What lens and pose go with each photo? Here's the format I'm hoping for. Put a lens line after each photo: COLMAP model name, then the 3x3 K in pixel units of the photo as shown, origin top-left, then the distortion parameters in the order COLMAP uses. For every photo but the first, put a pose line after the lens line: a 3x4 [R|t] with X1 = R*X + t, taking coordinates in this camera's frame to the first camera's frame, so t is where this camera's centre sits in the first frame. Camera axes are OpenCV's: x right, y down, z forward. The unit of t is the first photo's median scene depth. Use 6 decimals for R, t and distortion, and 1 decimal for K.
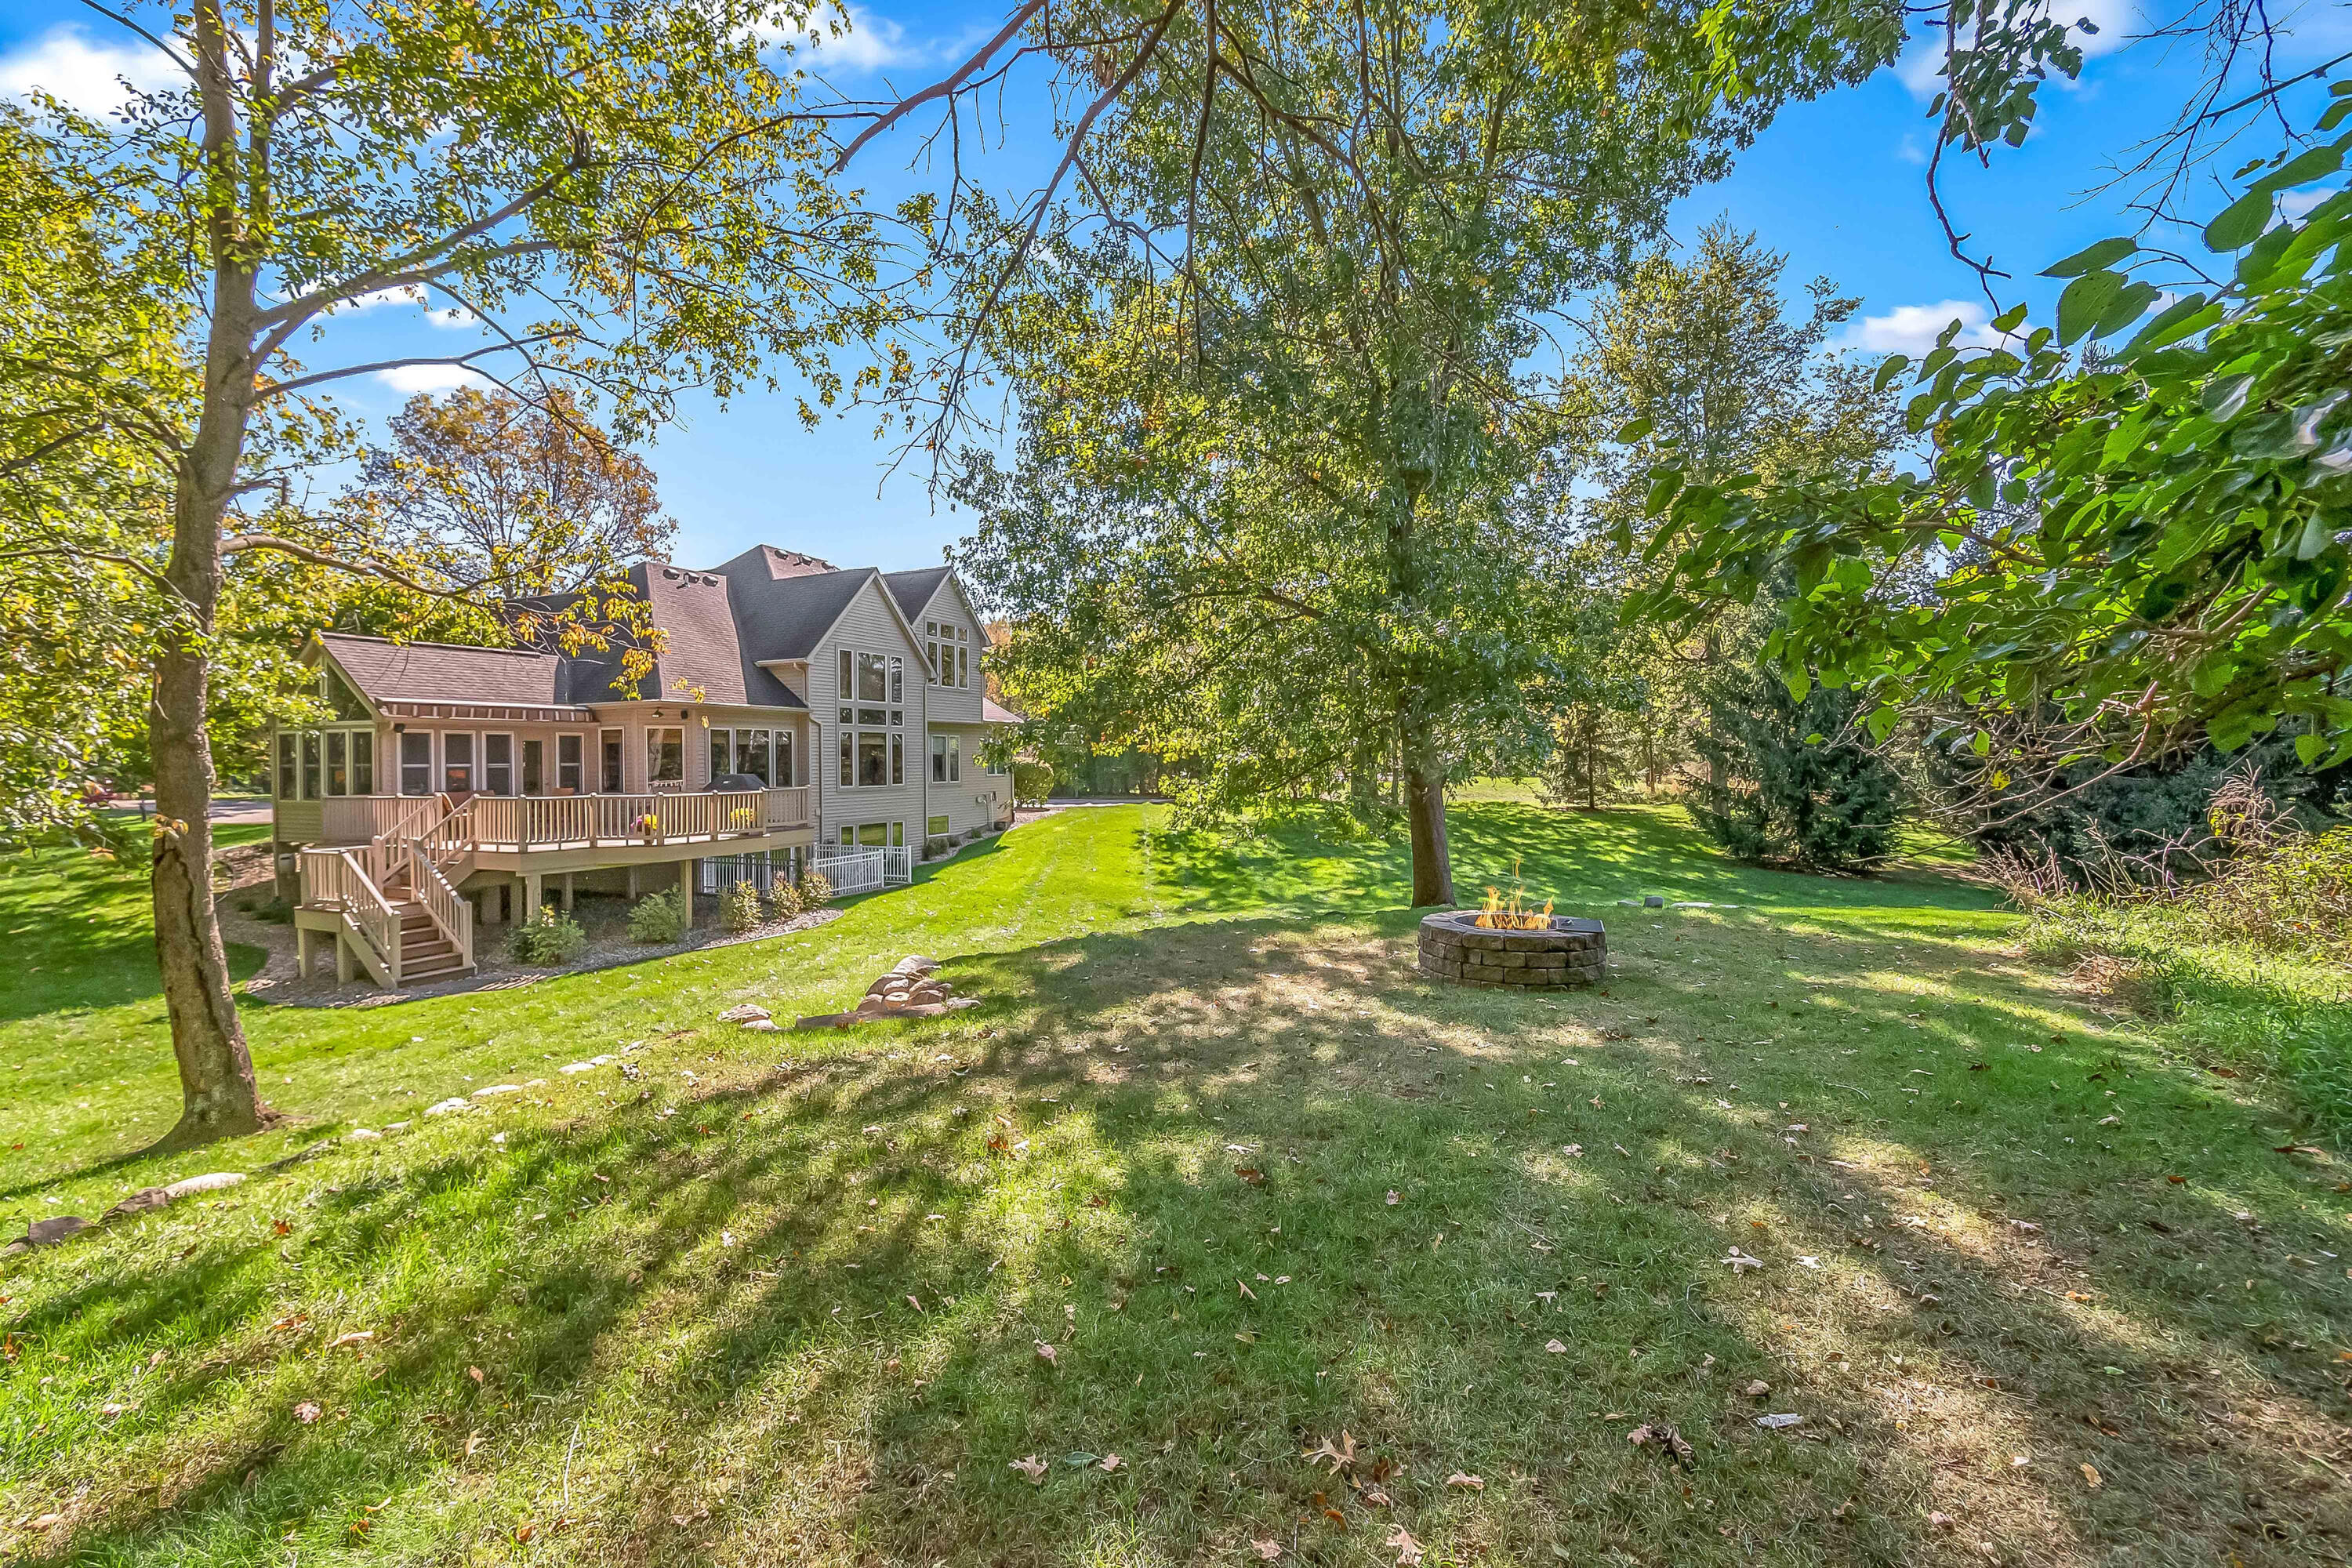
lens RADIAL K [[1024.7, 0, 1107.3], [0, 1024.7, 769.5], [0, 0, 1]] dist [0.040828, -0.000009]
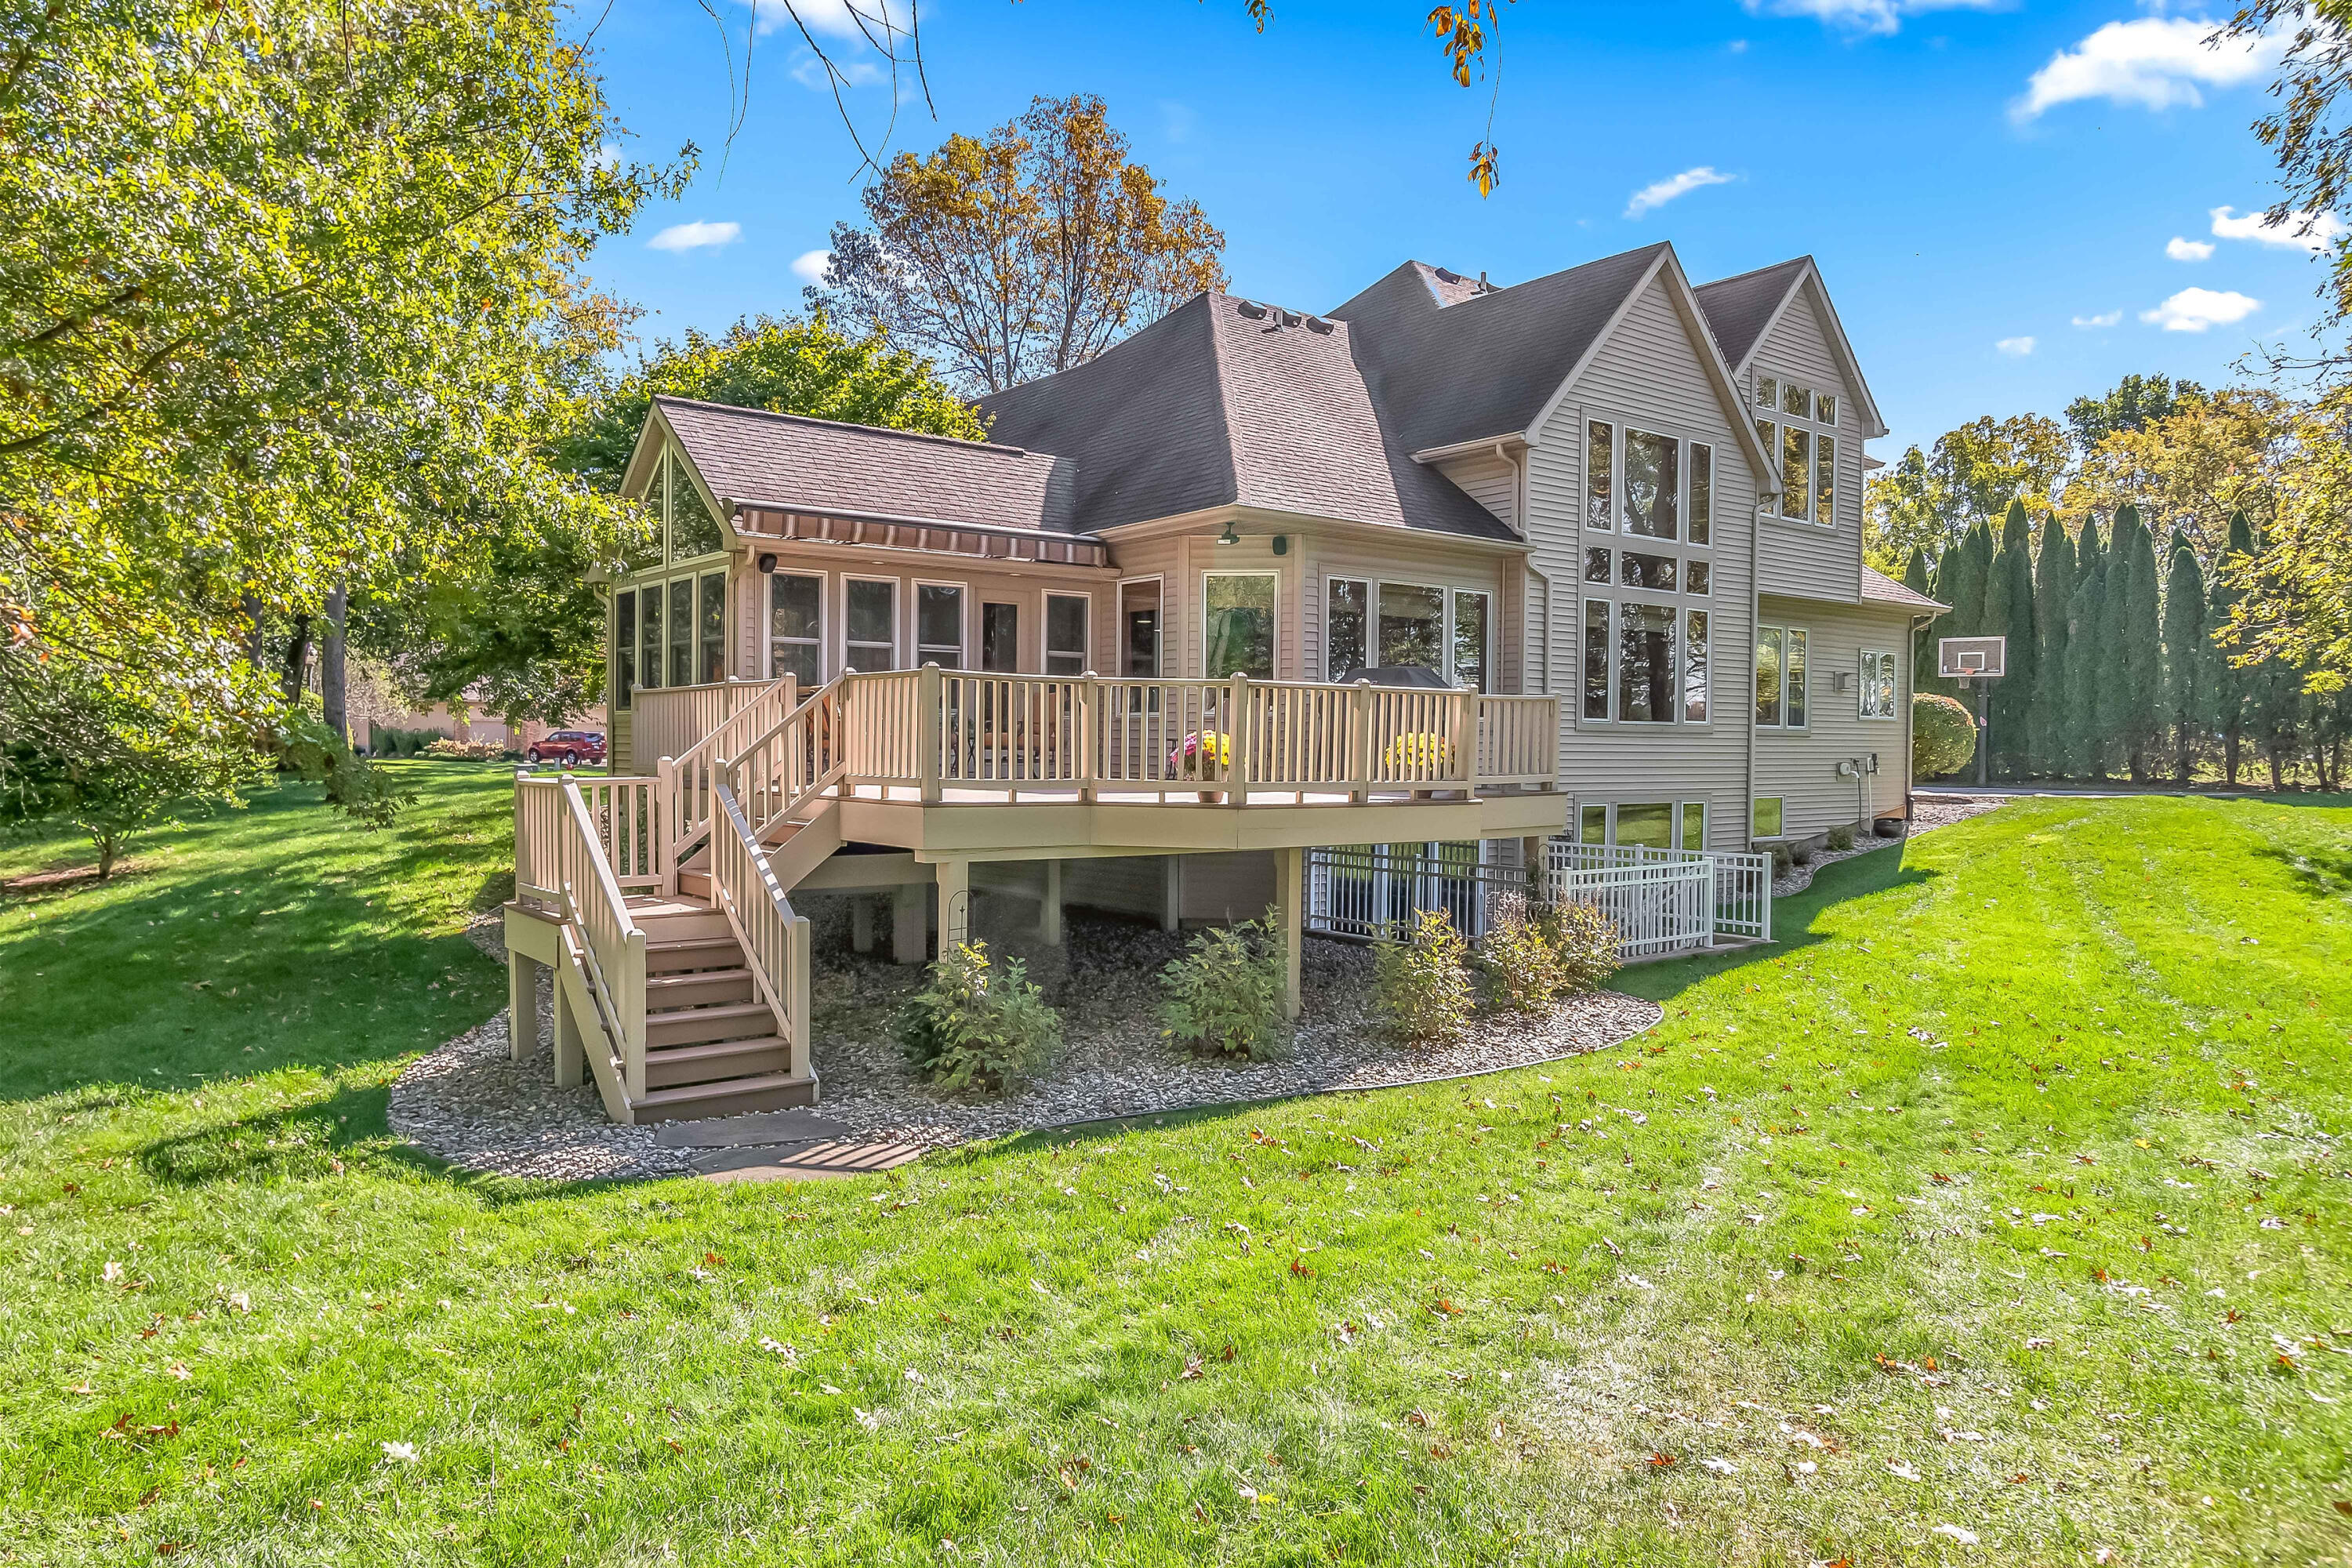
lens RADIAL K [[1517.5, 0, 1176.0], [0, 1517.5, 784.0], [0, 0, 1]] dist [-0.003243, -0.000452]
pose [[0.908601, 0.028698, -0.416678, -0.180563], [-0.021865, 0.999537, 0.021162, 0.044903], [0.417092, -0.010117, 0.908808, 0.393949]]
